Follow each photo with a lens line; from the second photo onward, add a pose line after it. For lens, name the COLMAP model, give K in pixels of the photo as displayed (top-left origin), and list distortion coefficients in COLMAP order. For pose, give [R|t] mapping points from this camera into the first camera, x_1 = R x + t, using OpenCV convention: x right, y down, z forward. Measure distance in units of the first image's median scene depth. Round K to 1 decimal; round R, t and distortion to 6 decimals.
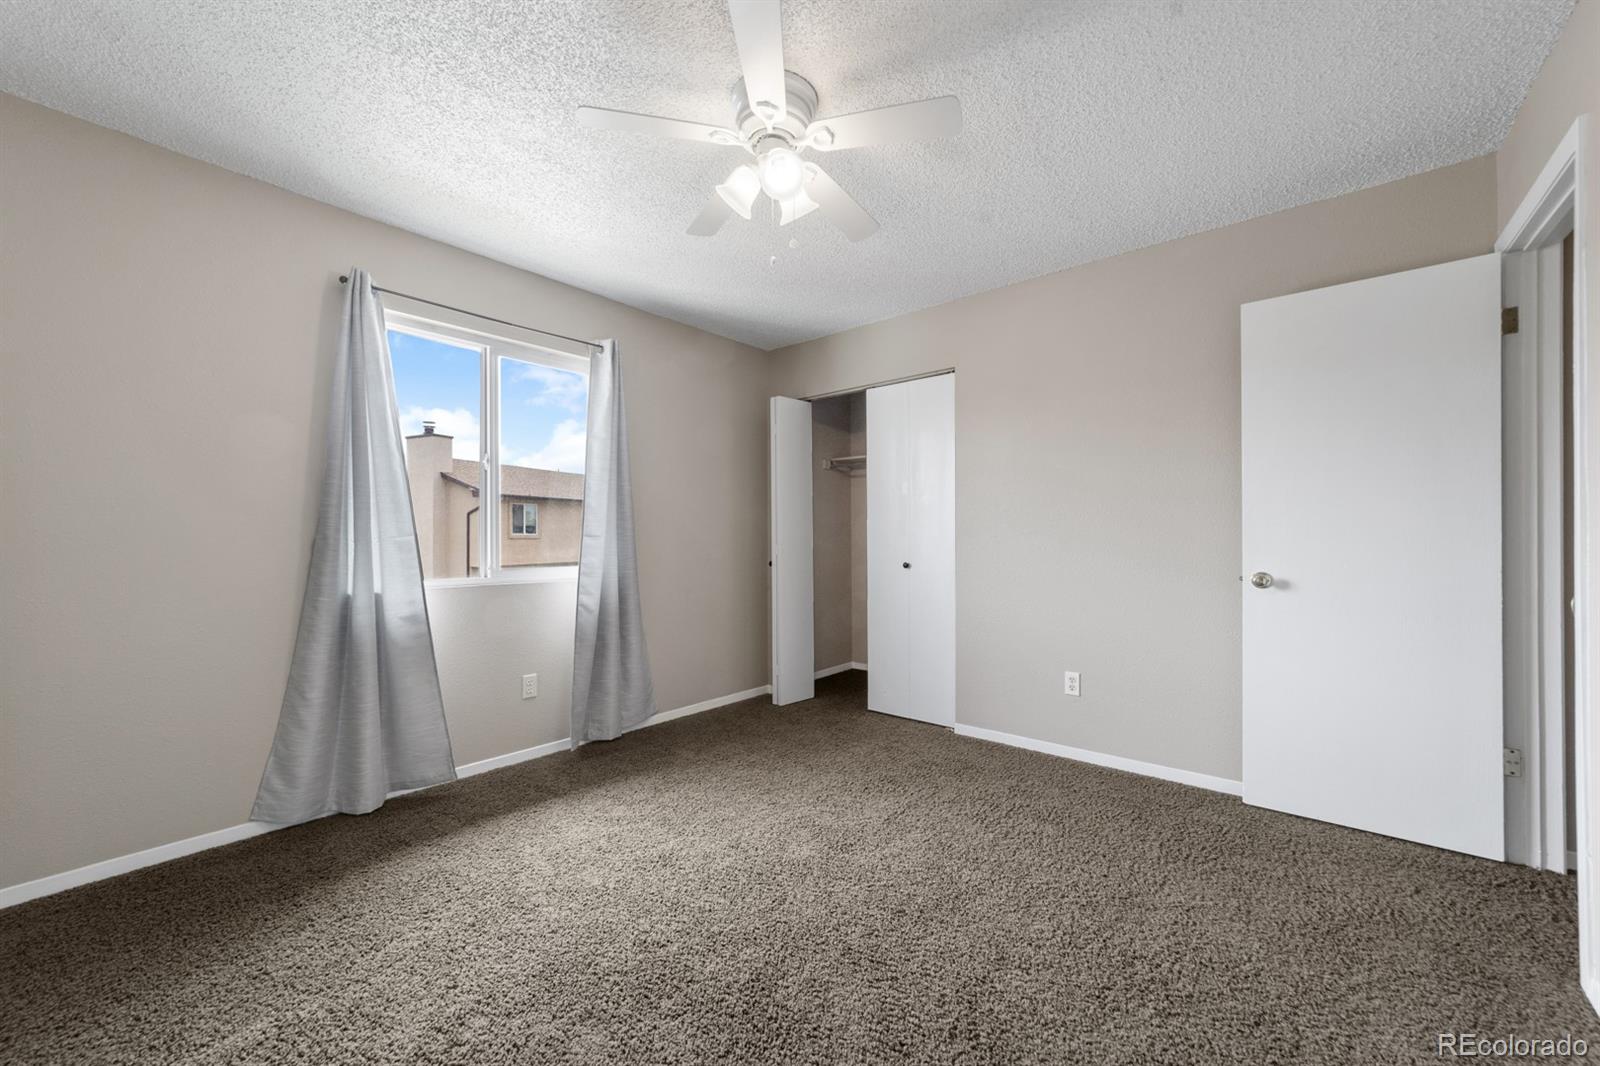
lens RADIAL K [[617.0, 0, 800.0], [0, 617.0, 533.0], [0, 0, 1]] dist [-0.000254, 0.000034]
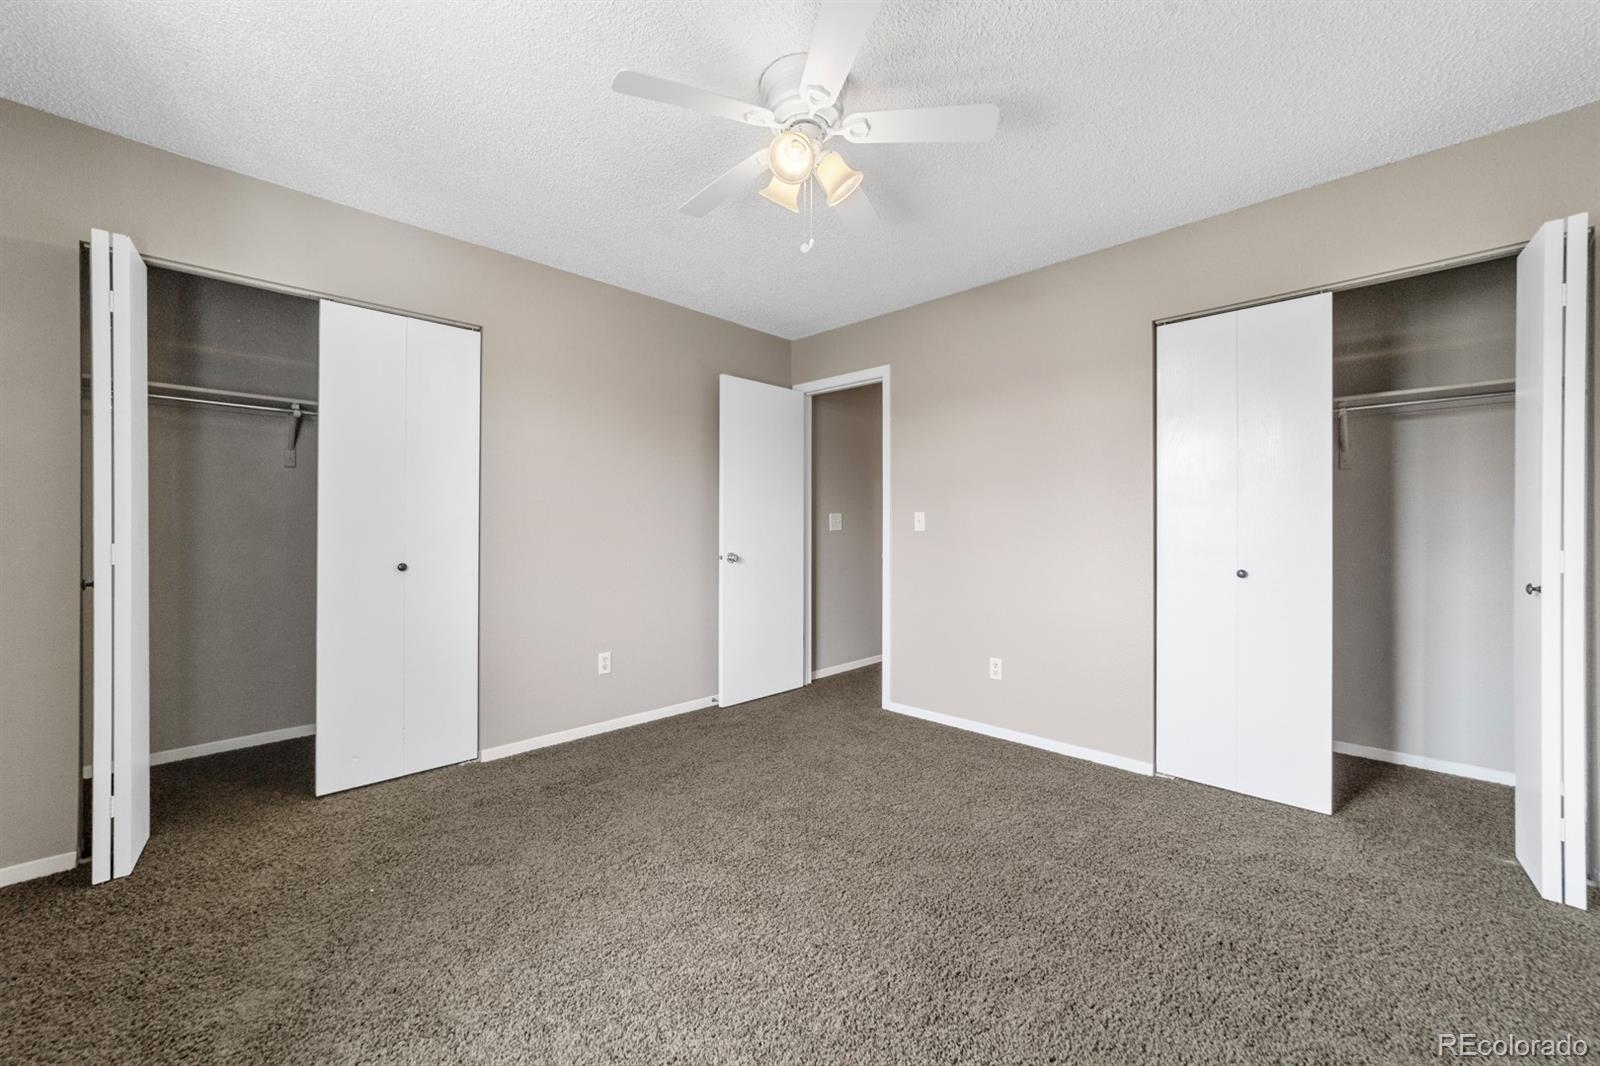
lens RADIAL K [[613.1, 0, 802.4], [0, 613.1, 529.4], [0, 0, 1]] dist [0.000615, 0.000119]
pose [[0.078744, 0.006324, 0.996875, -0.607599], [-0.004188, 0.999973, -0.006013, 0.011673], [-0.996886, -0.003702, 0.078768, 0.557174]]
